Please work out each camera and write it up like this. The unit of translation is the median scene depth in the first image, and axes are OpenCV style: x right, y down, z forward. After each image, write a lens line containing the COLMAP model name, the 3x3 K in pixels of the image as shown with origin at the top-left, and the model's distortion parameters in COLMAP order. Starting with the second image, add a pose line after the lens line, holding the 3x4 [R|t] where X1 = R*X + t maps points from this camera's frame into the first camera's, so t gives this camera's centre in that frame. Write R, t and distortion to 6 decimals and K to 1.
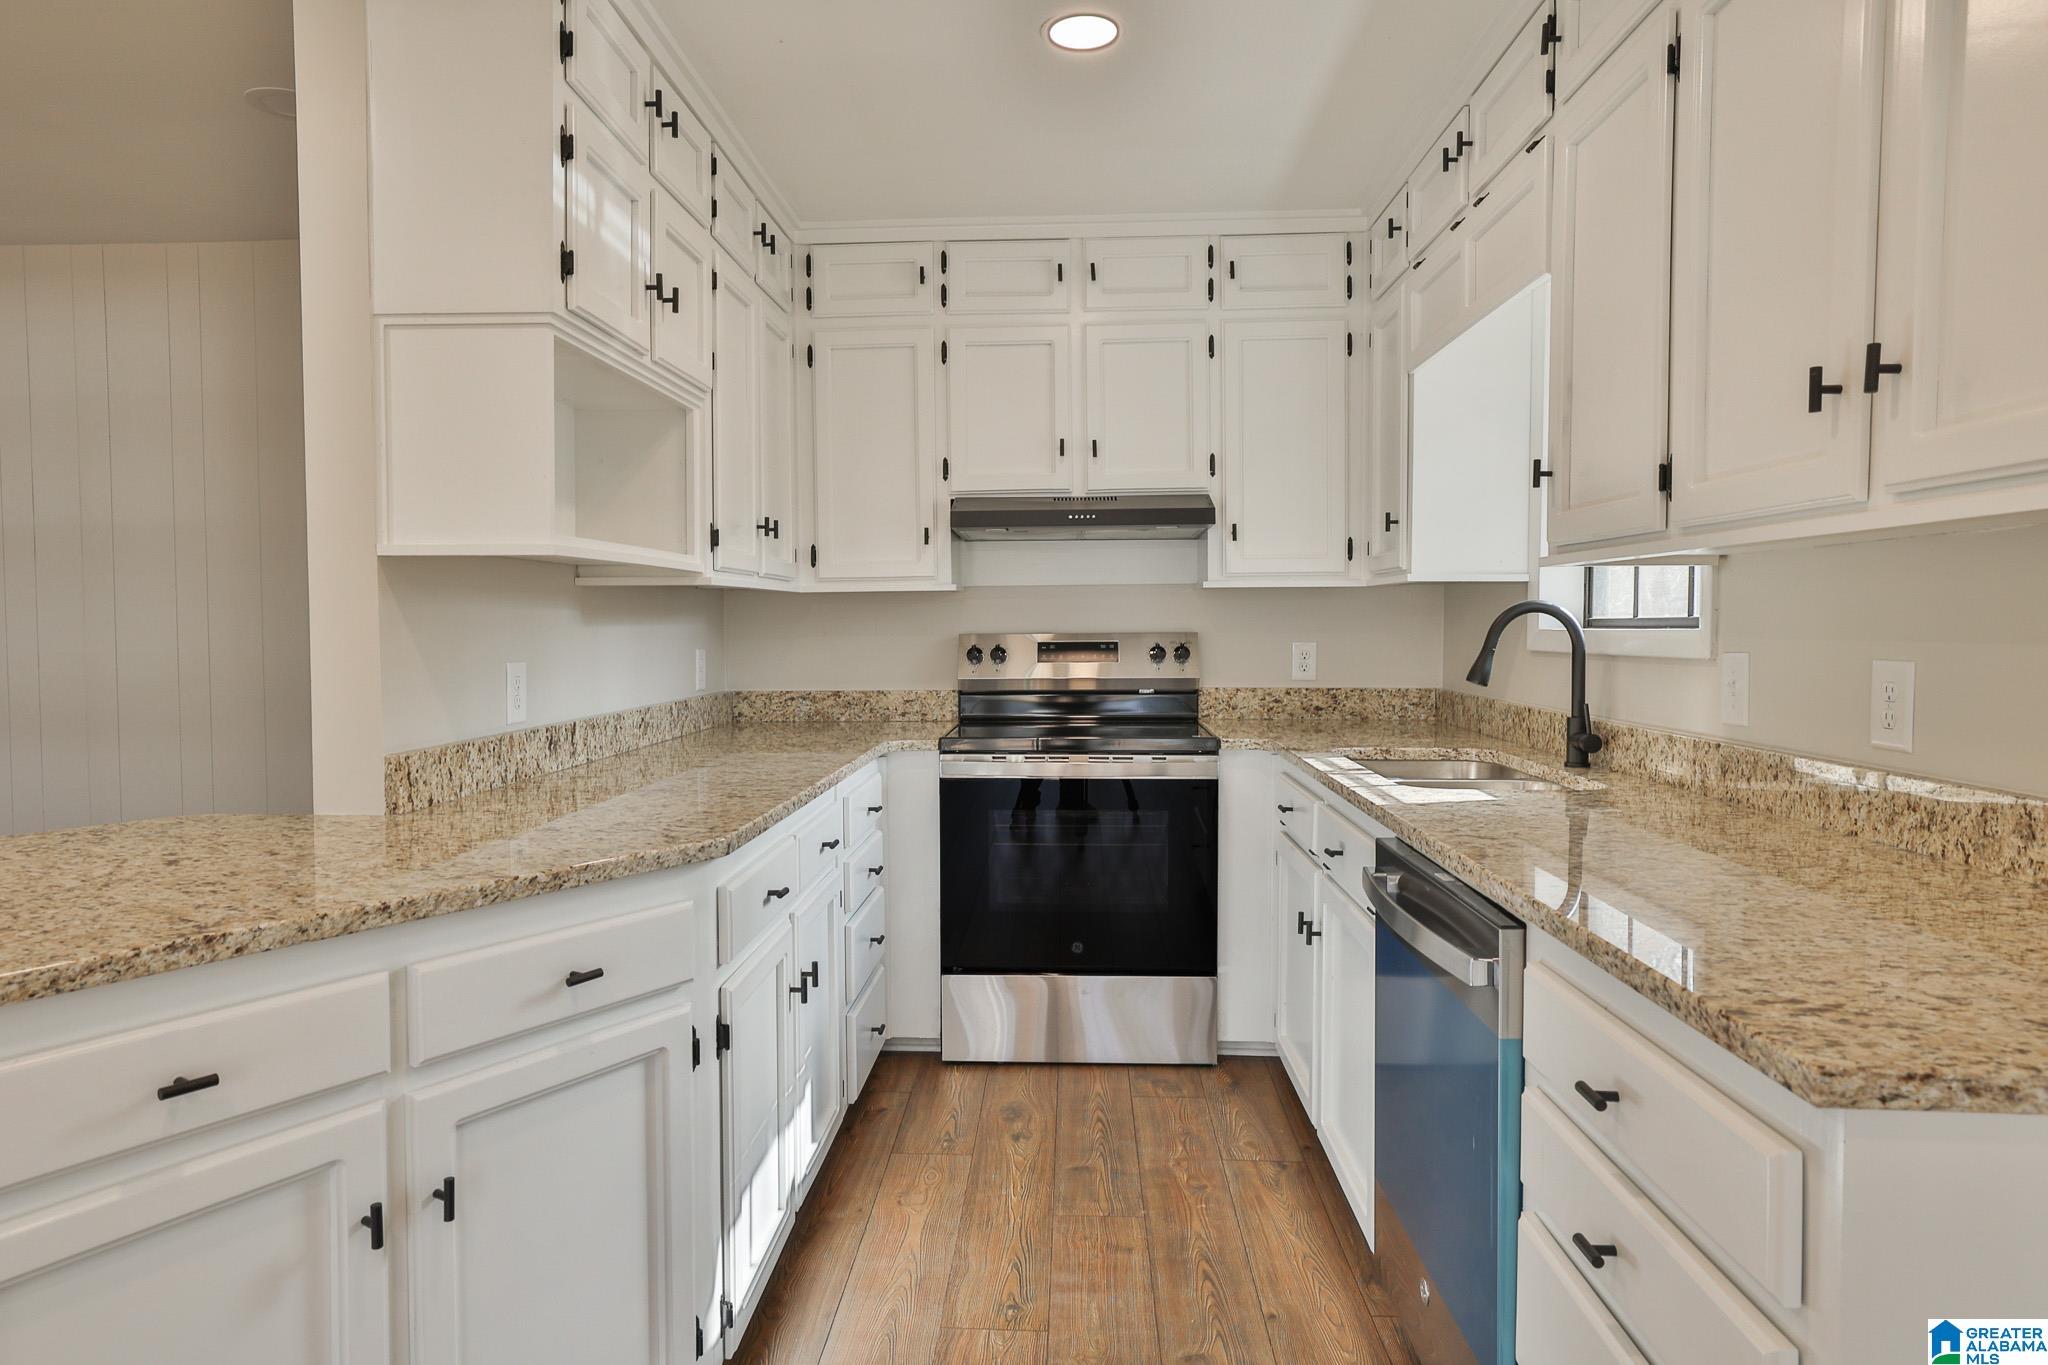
lens RADIAL K [[1203.0, 0, 1026.6], [0, 1203.0, 674.7], [0, 0, 1]] dist [-0.035102, 0.040082]
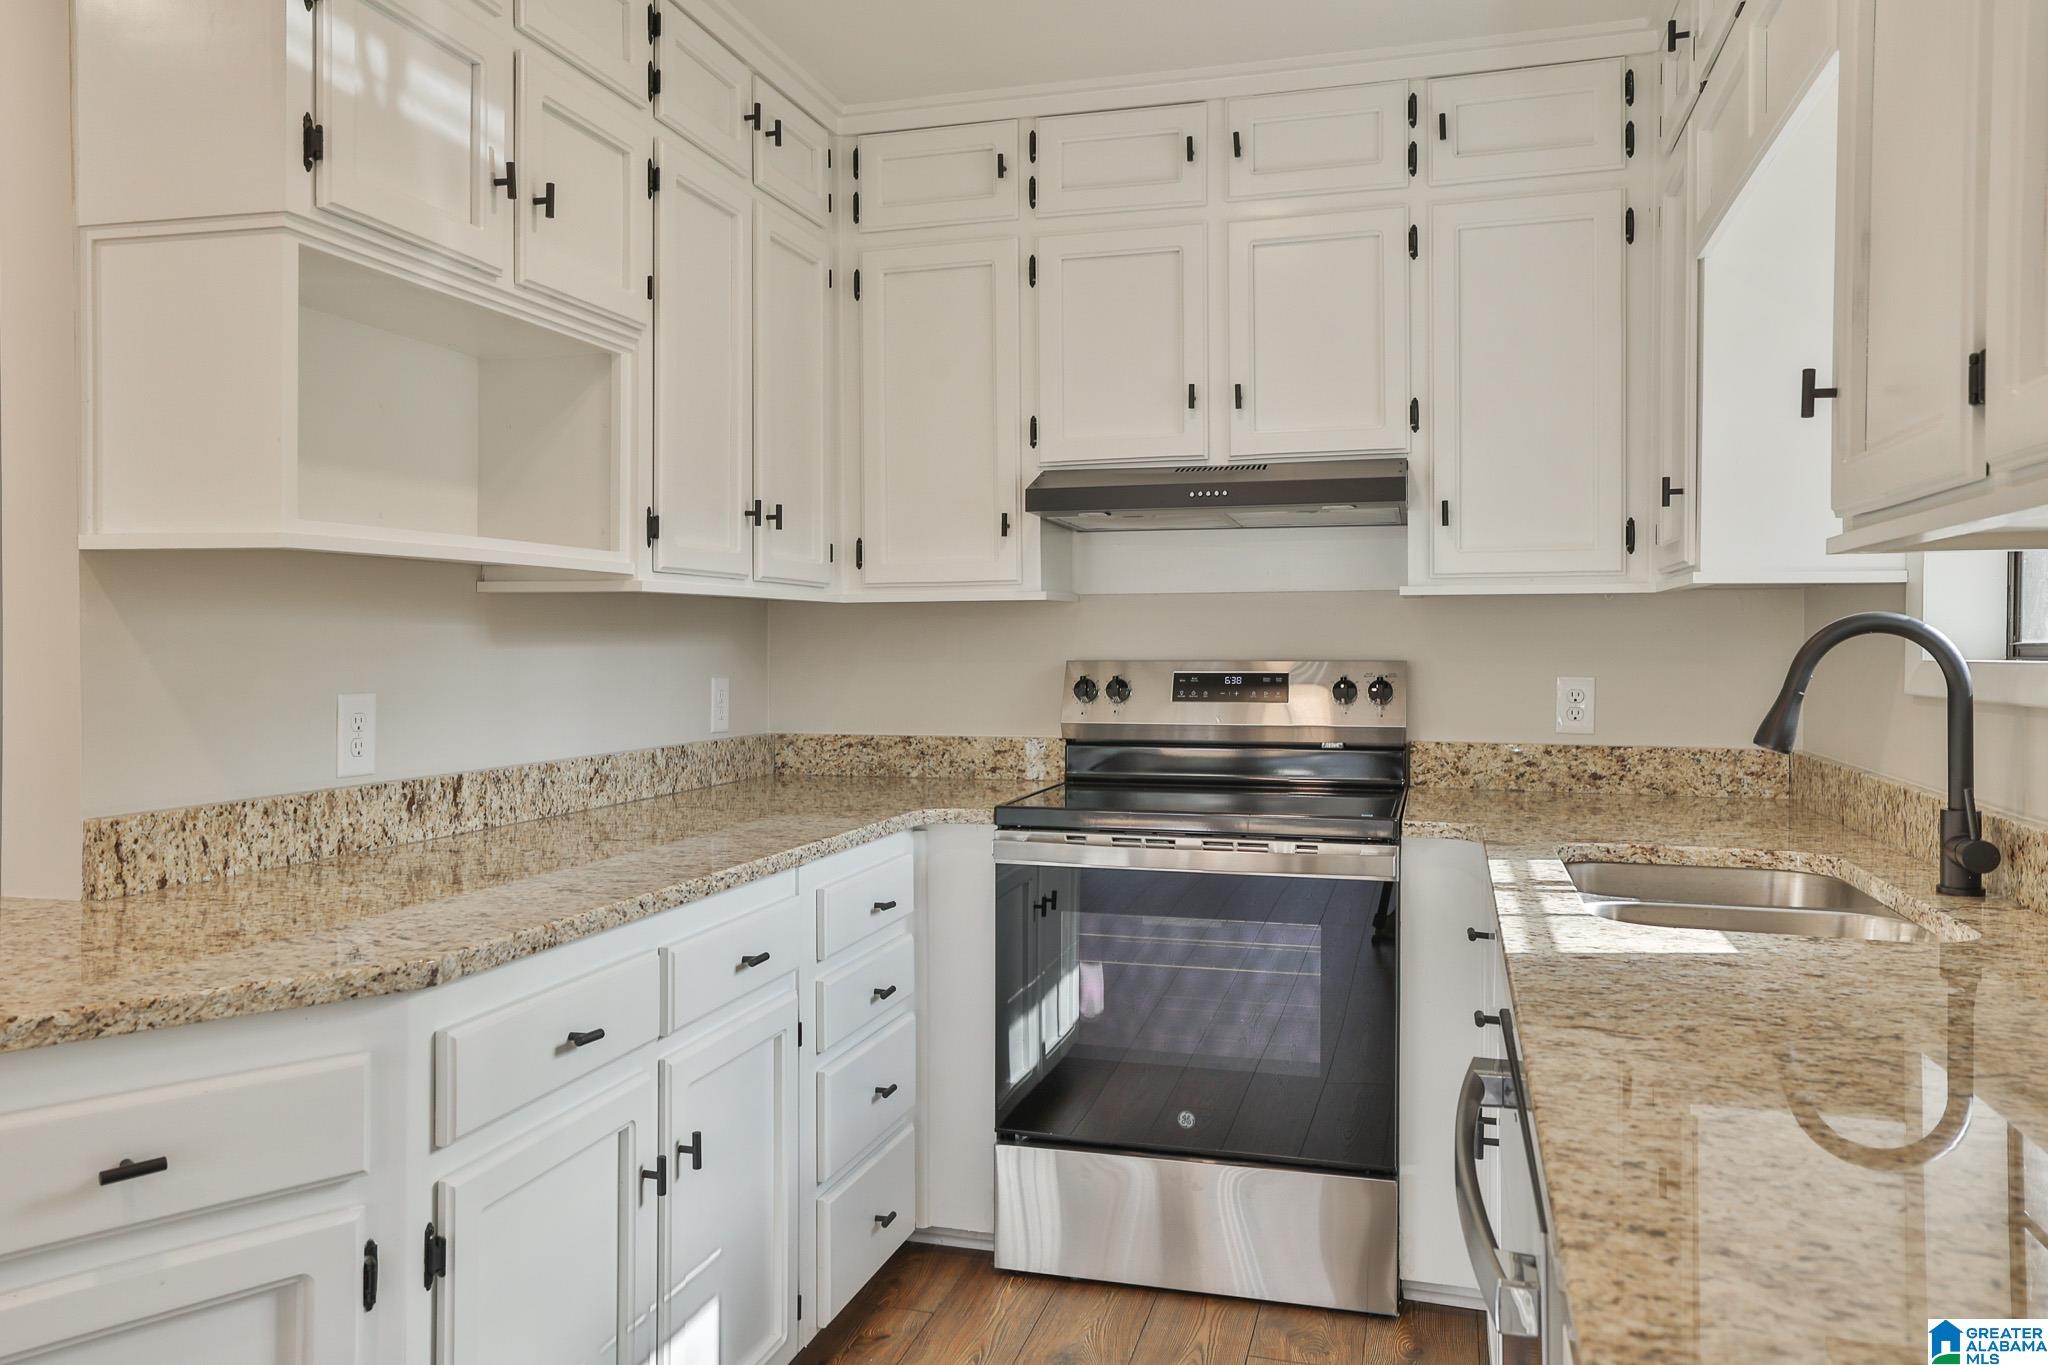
lens RADIAL K [[1507.6, 0, 1023.2], [0, 1507.6, 658.3], [0, 0, 1]] dist [-0.007413, 0.037199]
pose [[0.973376, 0.007682, -0.229086, 0.154675], [-0.015427, 0.999368, -0.032036, -0.007081], [0.228695, 0.034717, 0.972879, 0.141175]]
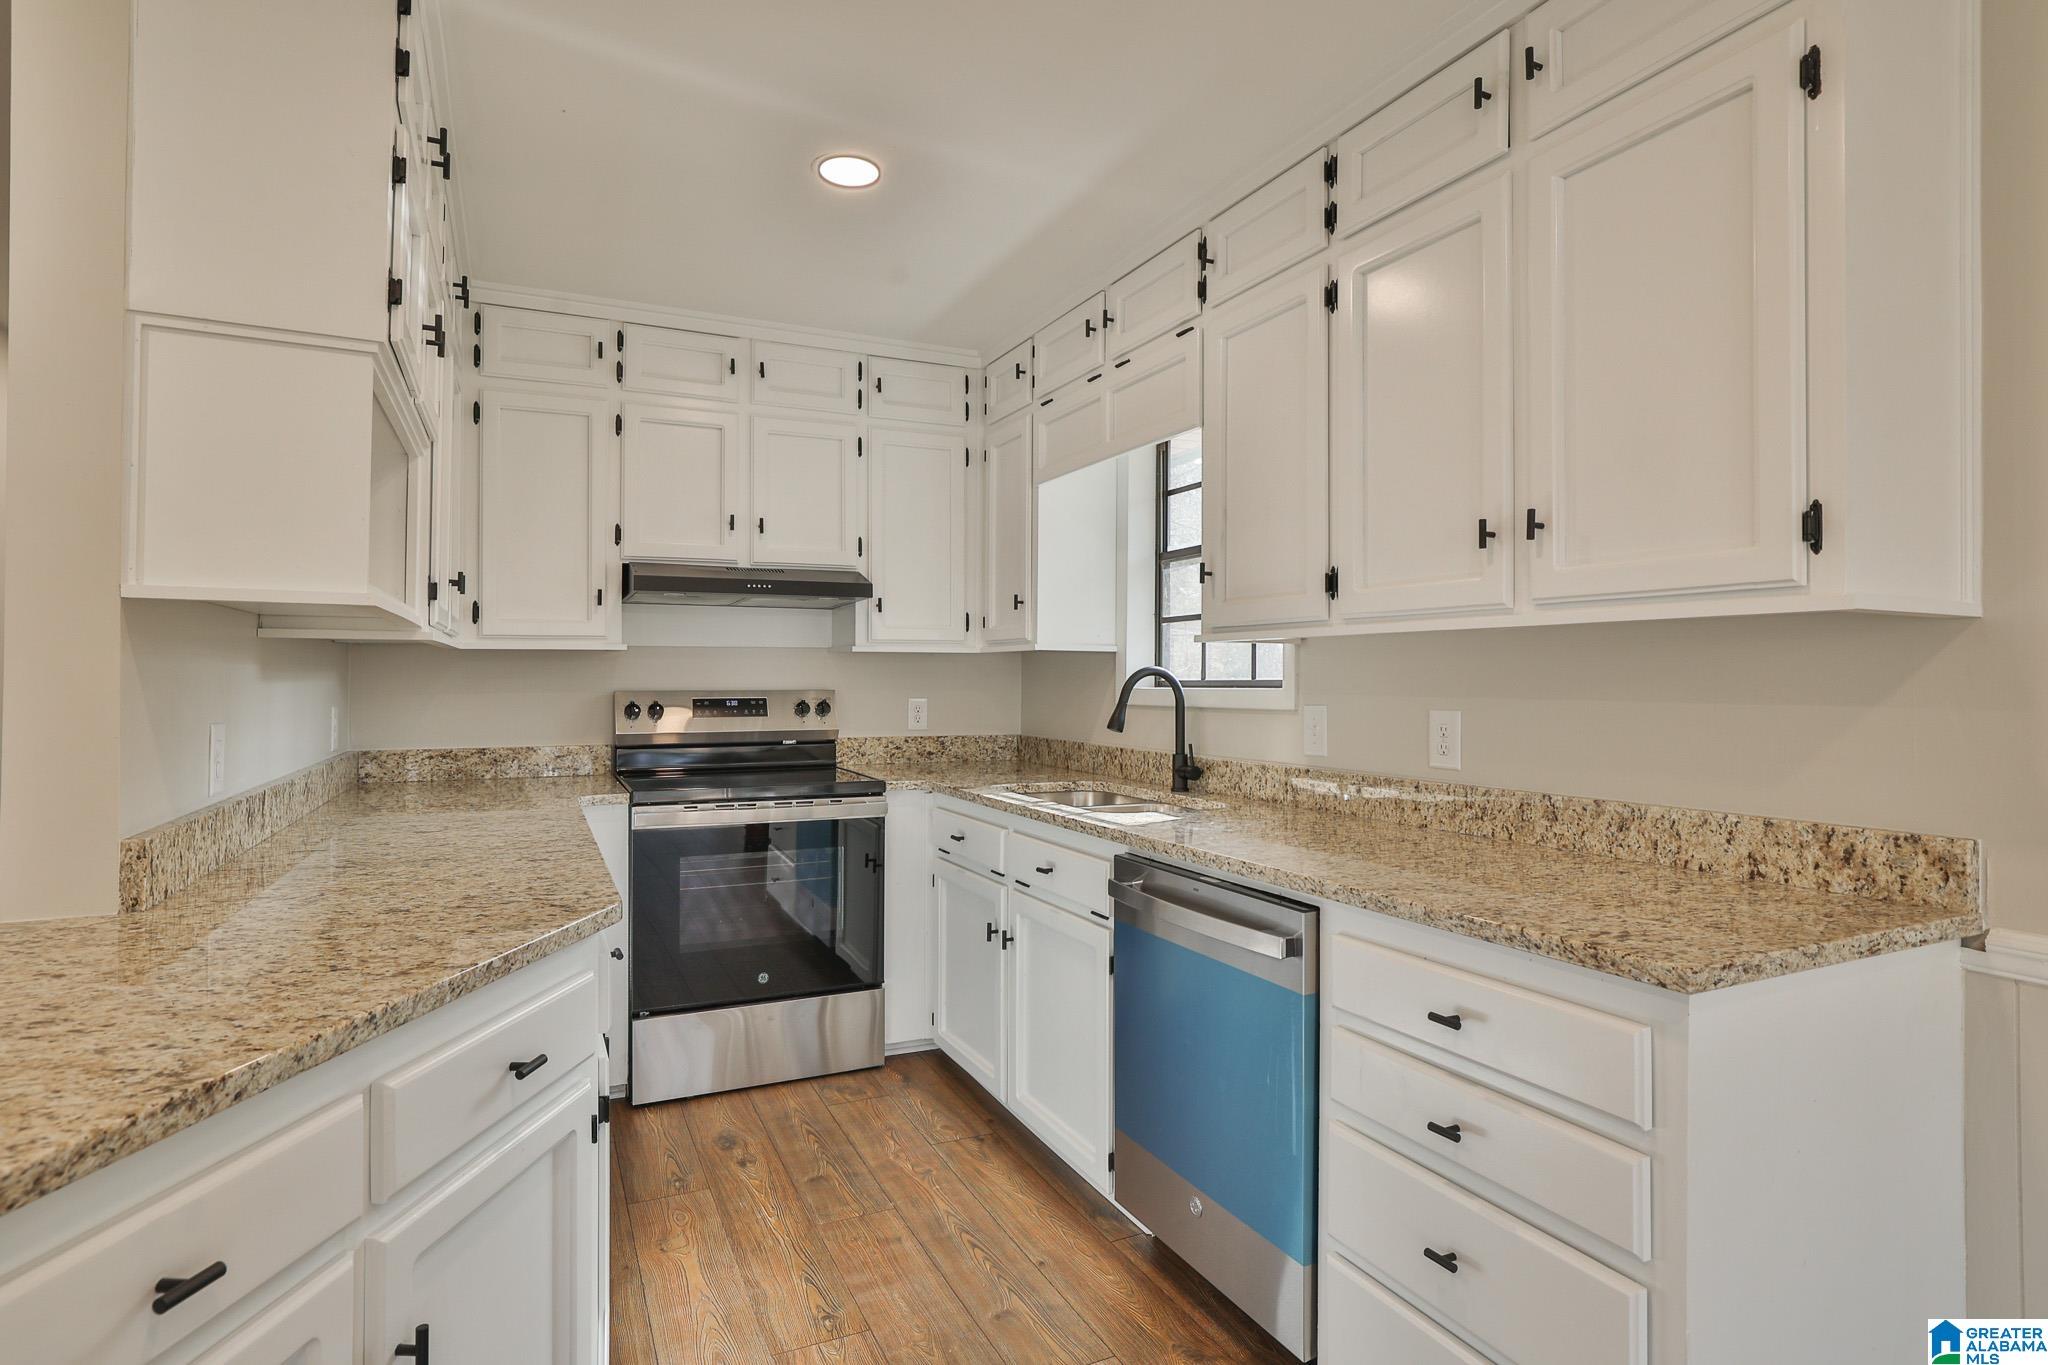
lens RADIAL K [[1027.5, 0, 1018.6], [0, 1027.5, 671.9], [0, 0, 1]] dist [-0.047196, 0.025943]
pose [[0.880301, 0.009456, 0.474322, -0.207495], [0.014890, 0.998758, -0.047545, -0.003827], [-0.474183, 0.048917, 0.879066, 0.062353]]
